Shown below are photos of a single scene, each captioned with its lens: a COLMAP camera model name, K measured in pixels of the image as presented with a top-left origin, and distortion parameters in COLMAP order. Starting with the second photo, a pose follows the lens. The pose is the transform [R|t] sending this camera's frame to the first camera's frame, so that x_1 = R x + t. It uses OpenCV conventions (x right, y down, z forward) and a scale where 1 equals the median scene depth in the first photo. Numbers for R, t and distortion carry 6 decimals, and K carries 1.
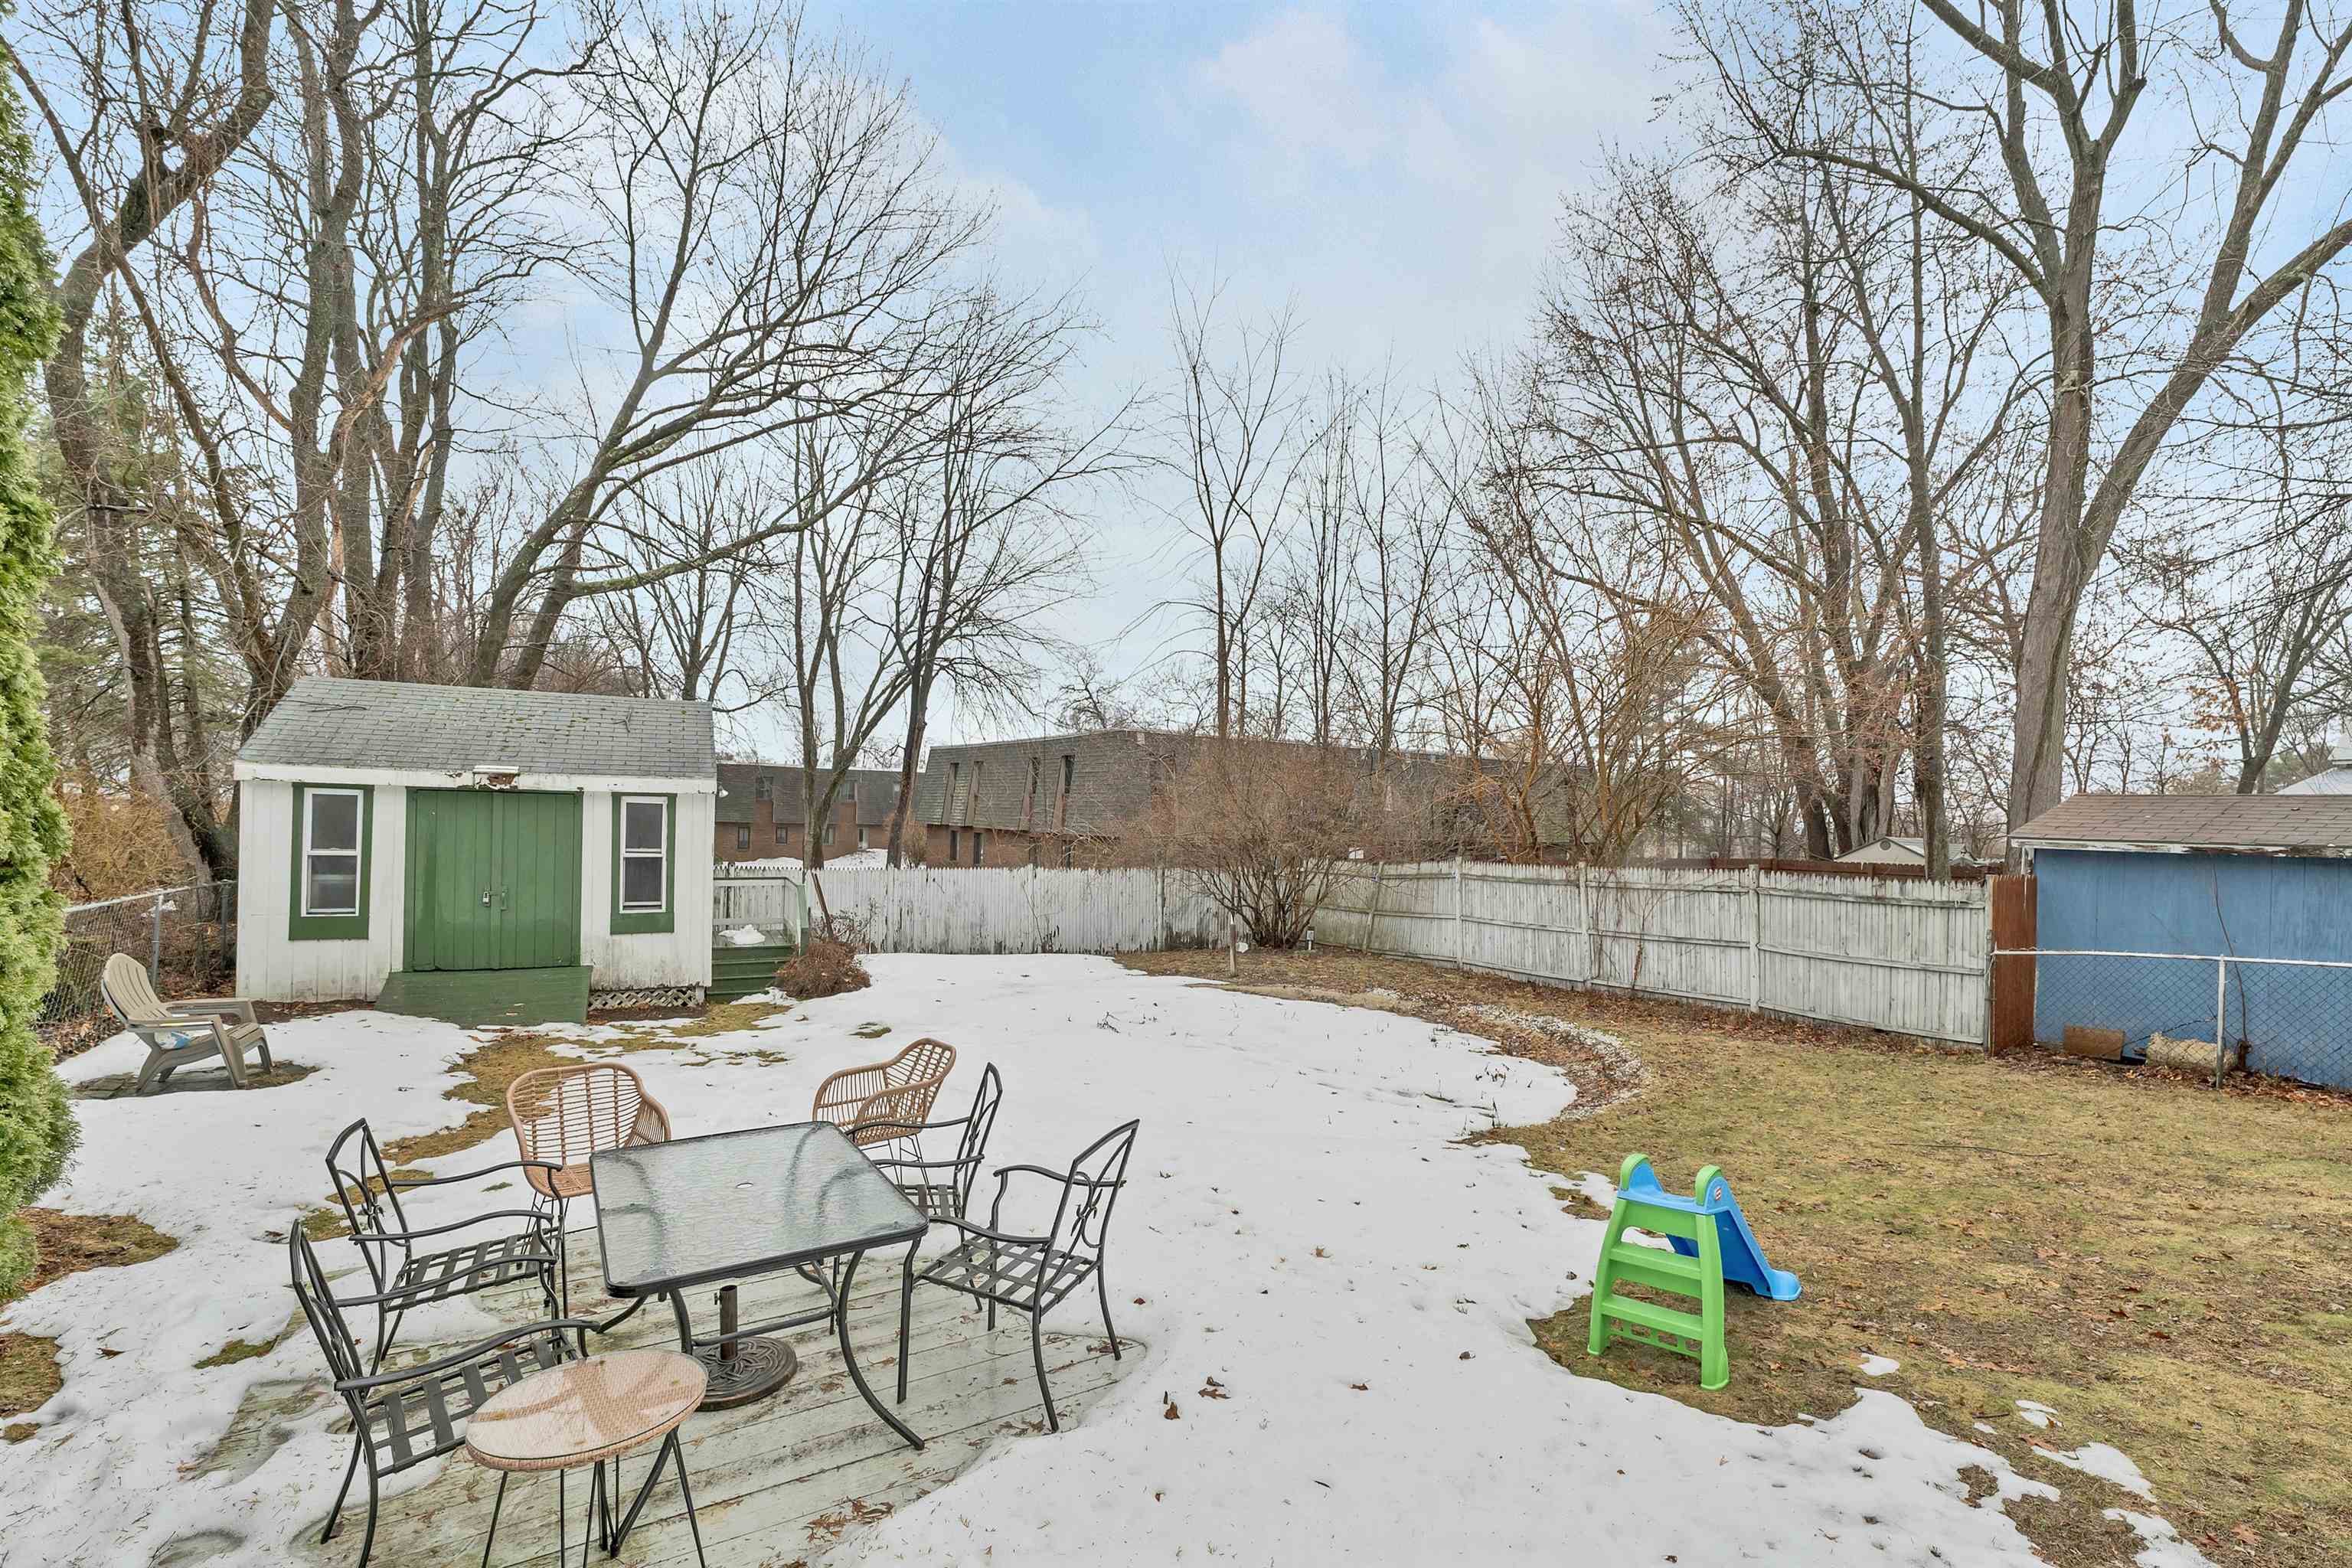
lens RADIAL K [[1011.1, 0, 1179.5], [0, 1011.1, 817.7], [0, 0, 1]] dist [0.001107, -0.000195]
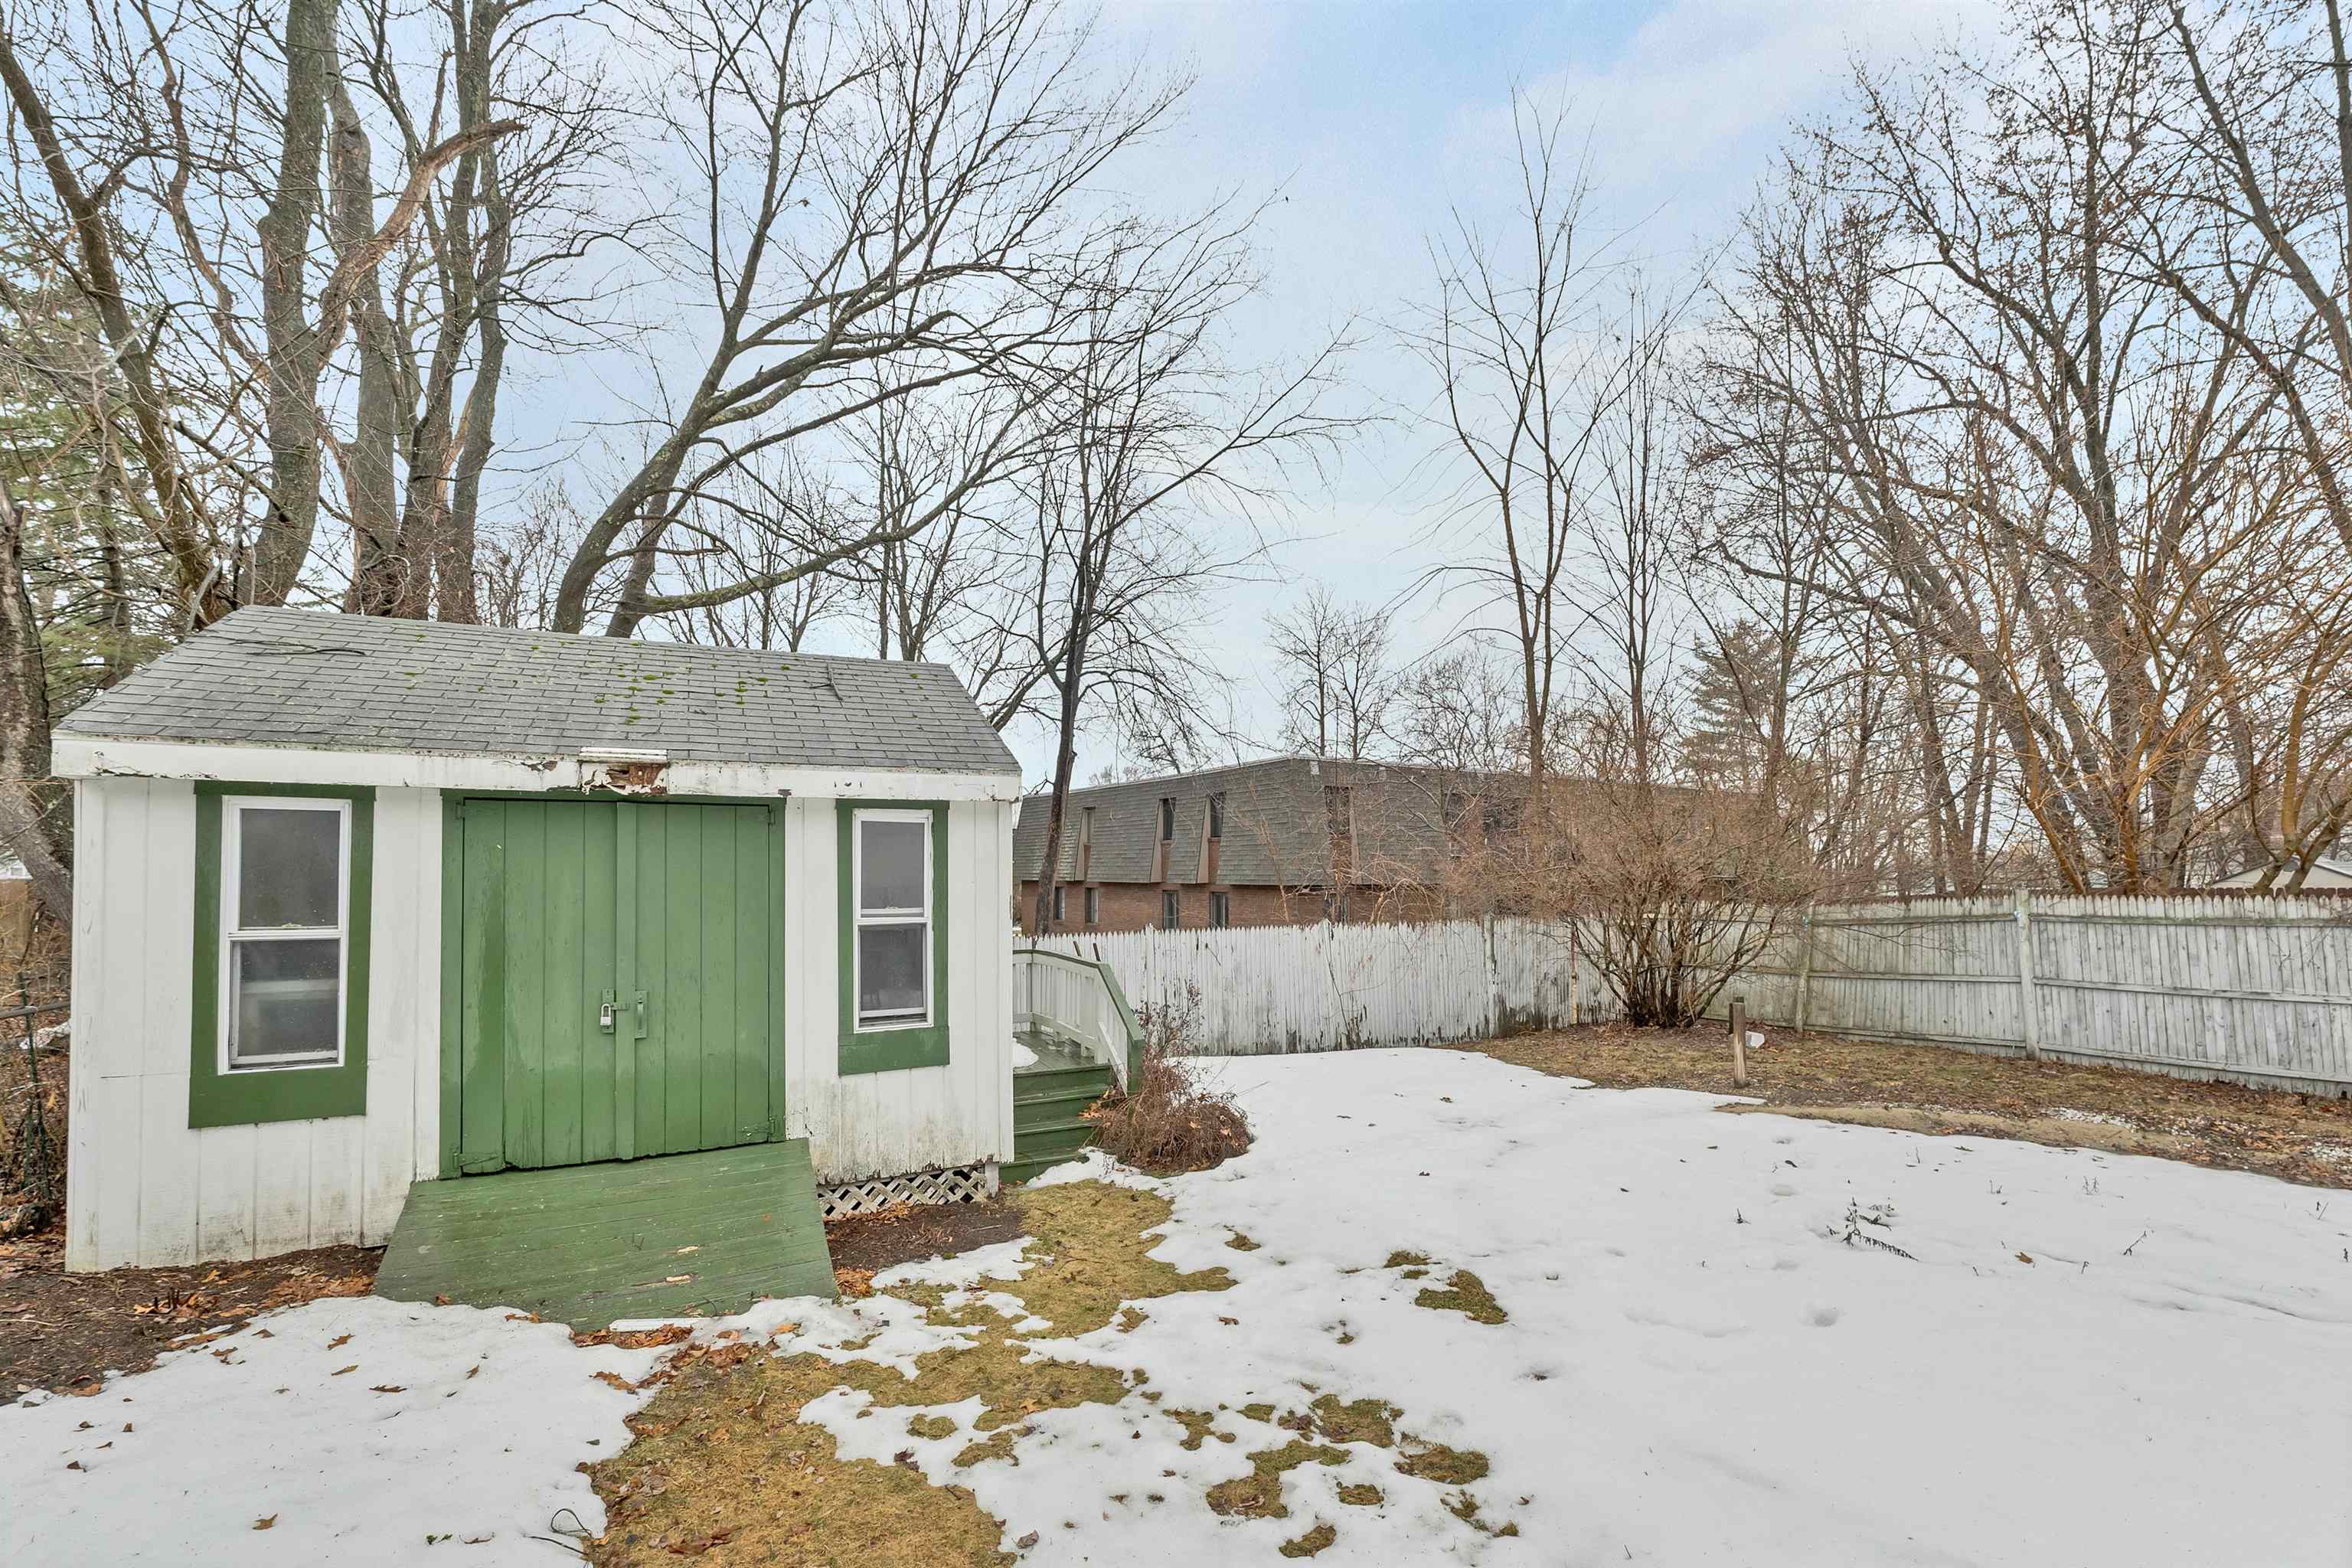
lens RADIAL K [[955.4, 0, 1172.6], [0, 955.4, 853.2], [0, 0, 1]] dist [0.001261, 0.000333]
pose [[0.999538, -0.029871, -0.005633, -0.357620], [0.029735, 0.999296, -0.022882, 0.016726], [0.006312, 0.022704, 0.999722, 0.472080]]
